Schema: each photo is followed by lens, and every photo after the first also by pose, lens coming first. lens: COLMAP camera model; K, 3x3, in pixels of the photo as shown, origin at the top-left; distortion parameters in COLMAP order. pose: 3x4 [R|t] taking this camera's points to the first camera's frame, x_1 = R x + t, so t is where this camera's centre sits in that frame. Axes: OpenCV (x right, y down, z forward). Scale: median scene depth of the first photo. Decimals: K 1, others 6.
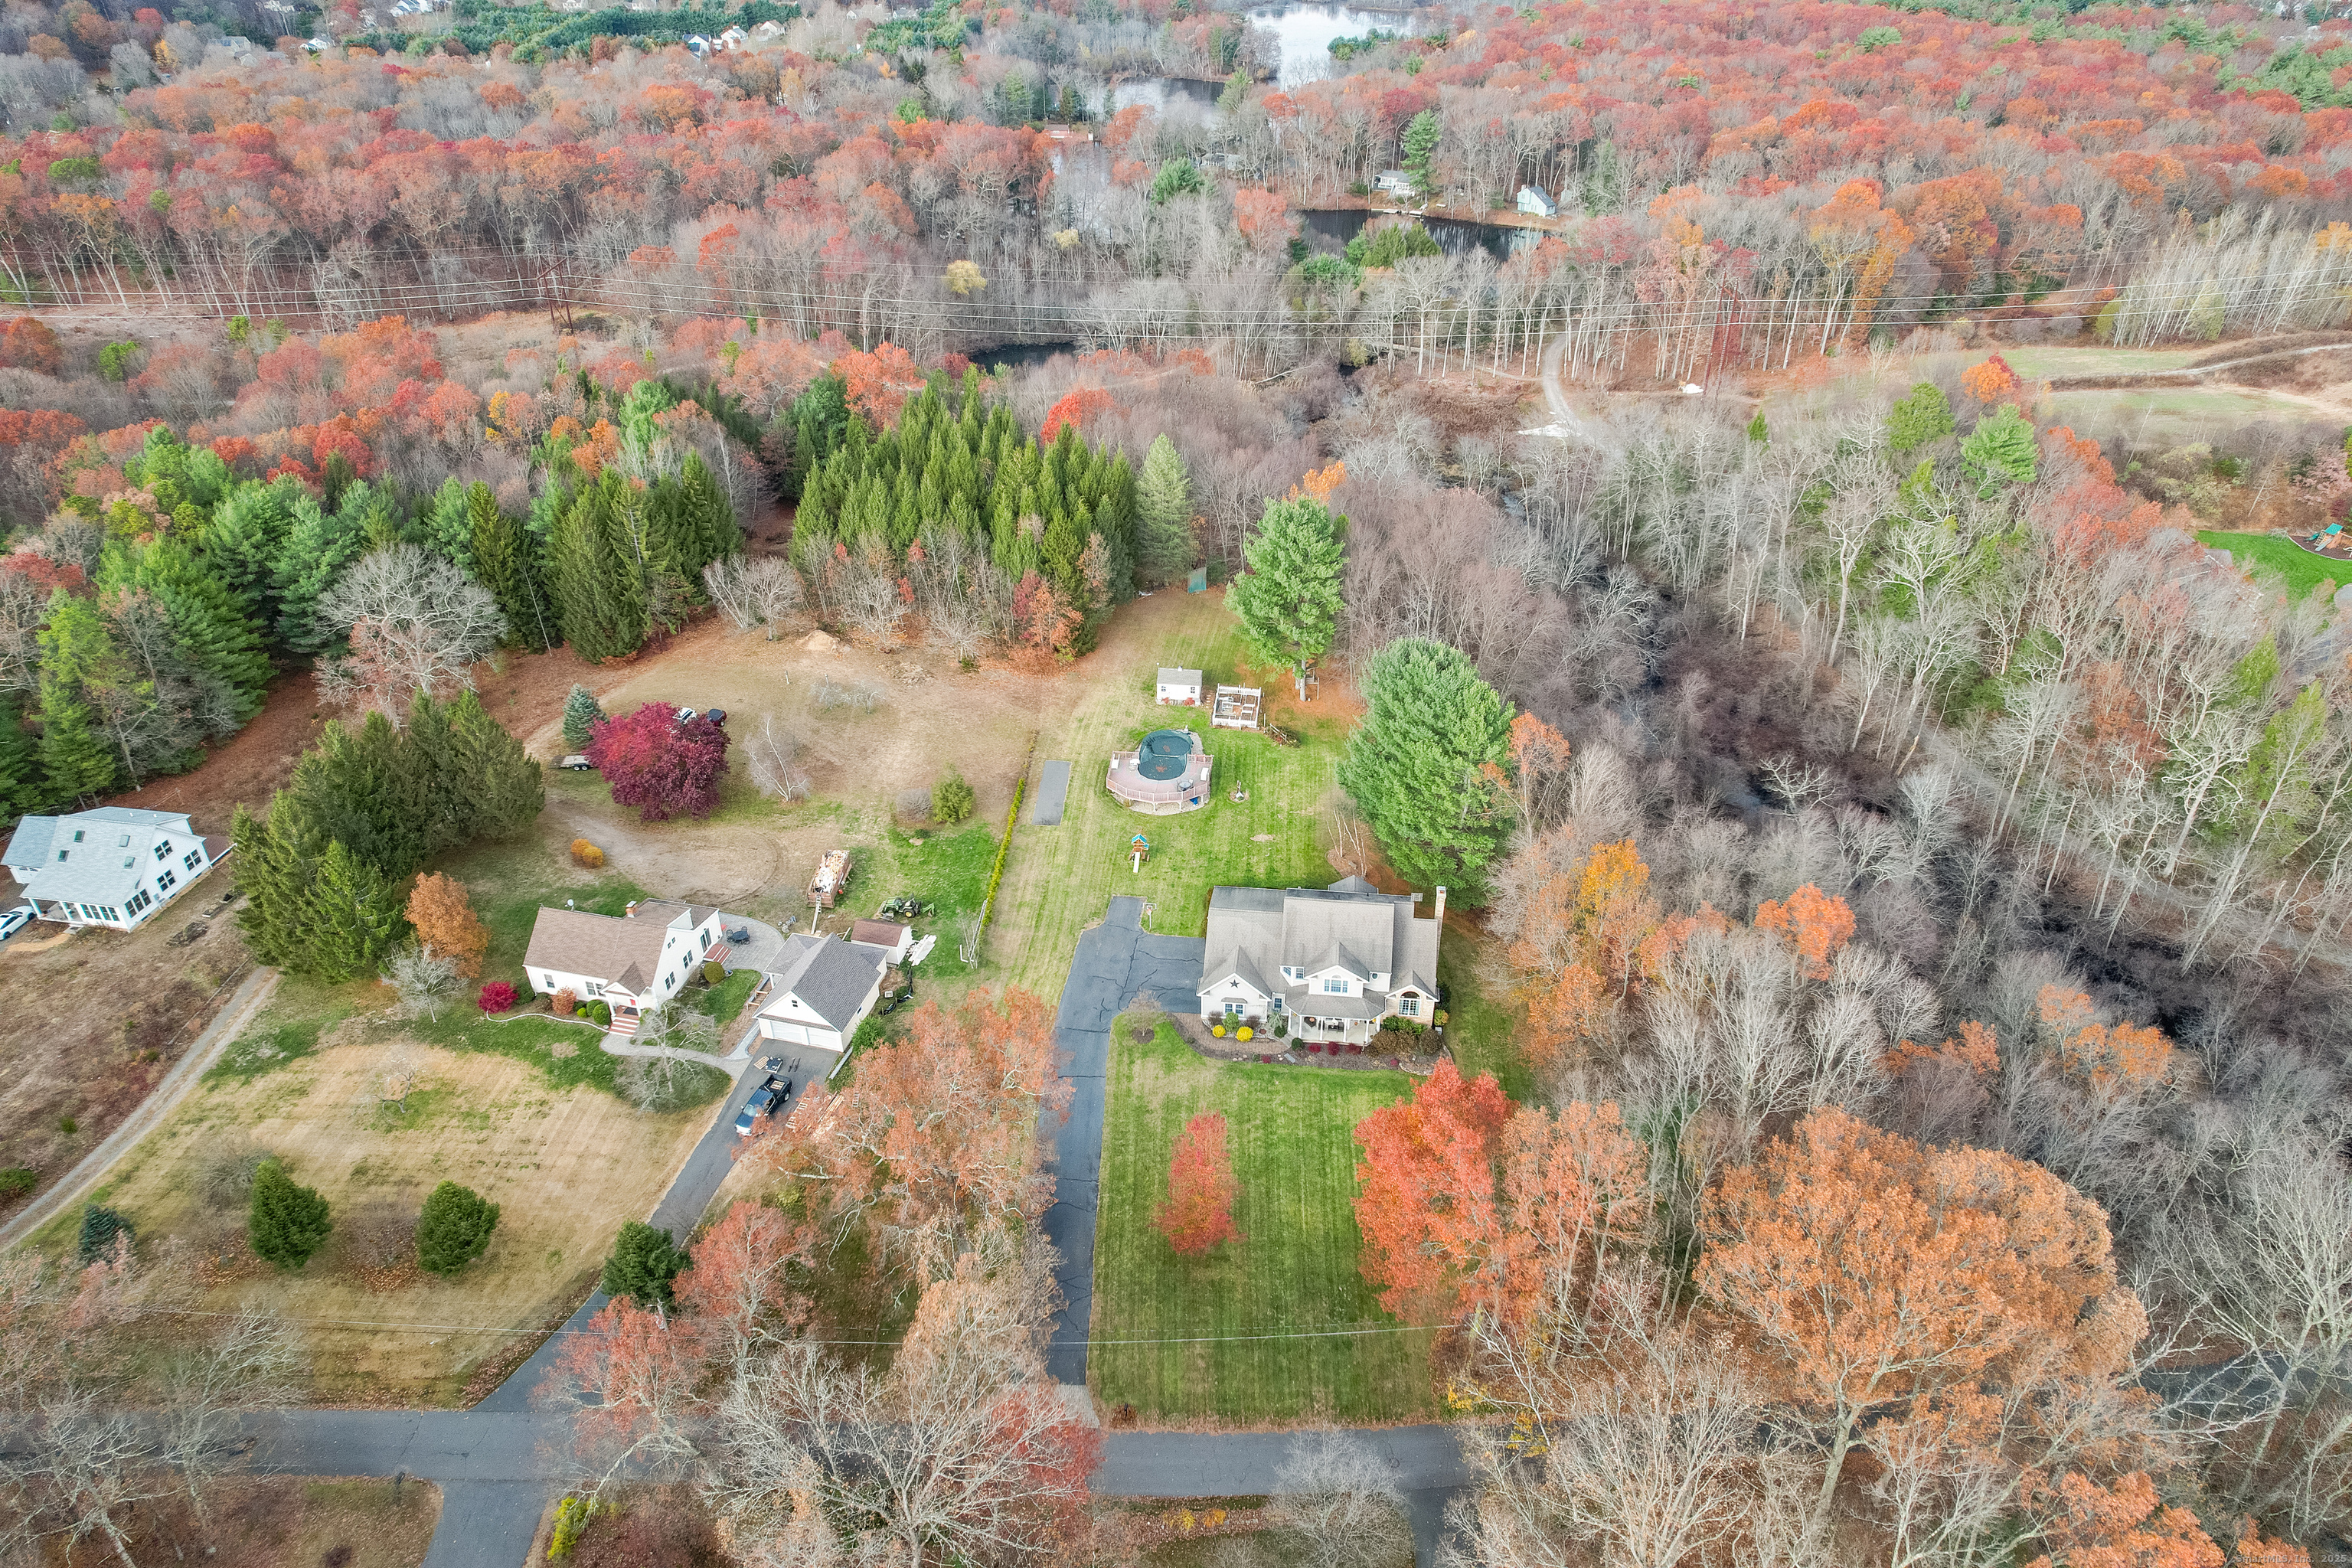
lens RADIAL K [[1495.8, 0, 1176.0], [0, 1495.8, 784.0], [0, 0, 1]] dist [-0.069453, 0.057020]
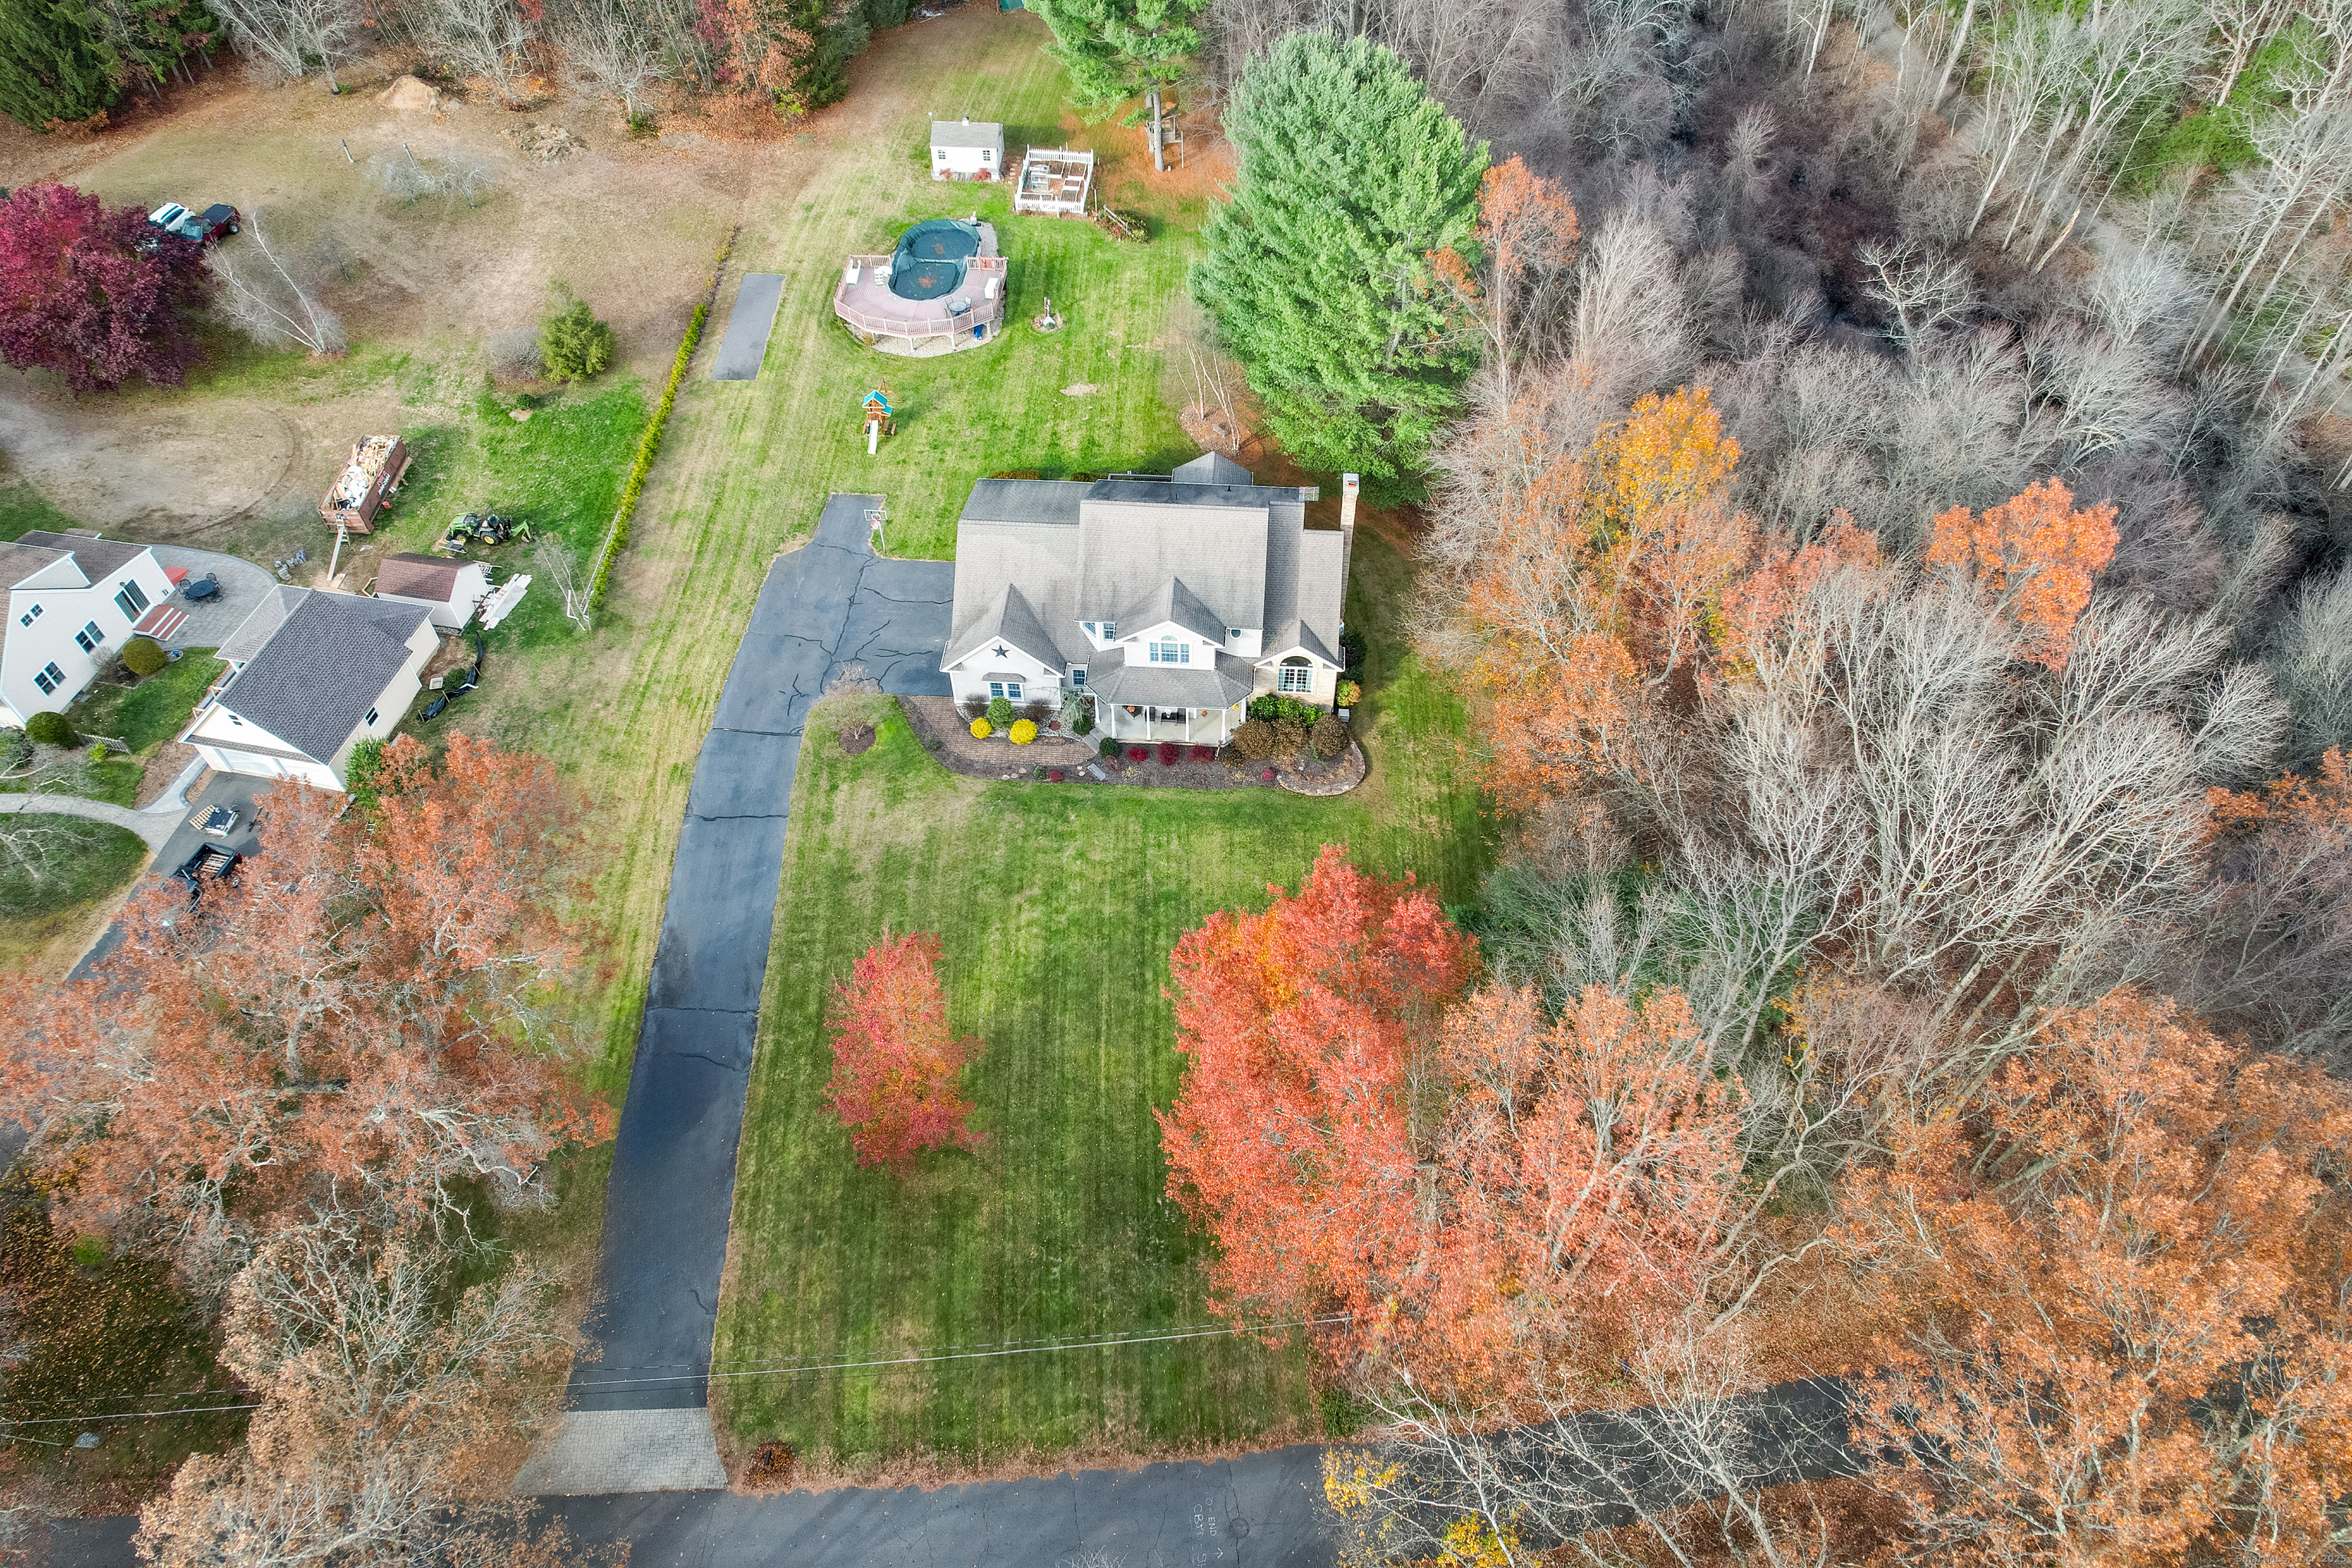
lens RADIAL K [[1495.8, 0, 1176.0], [0, 1495.8, 784.0], [0, 0, 1]] dist [-0.069453, 0.057020]
pose [[0.998986, -0.033633, 0.029935, 0.084961], [0.022992, 0.952690, 0.303074, 0.005660], [-0.038712, -0.302078, 0.952497, 0.397208]]
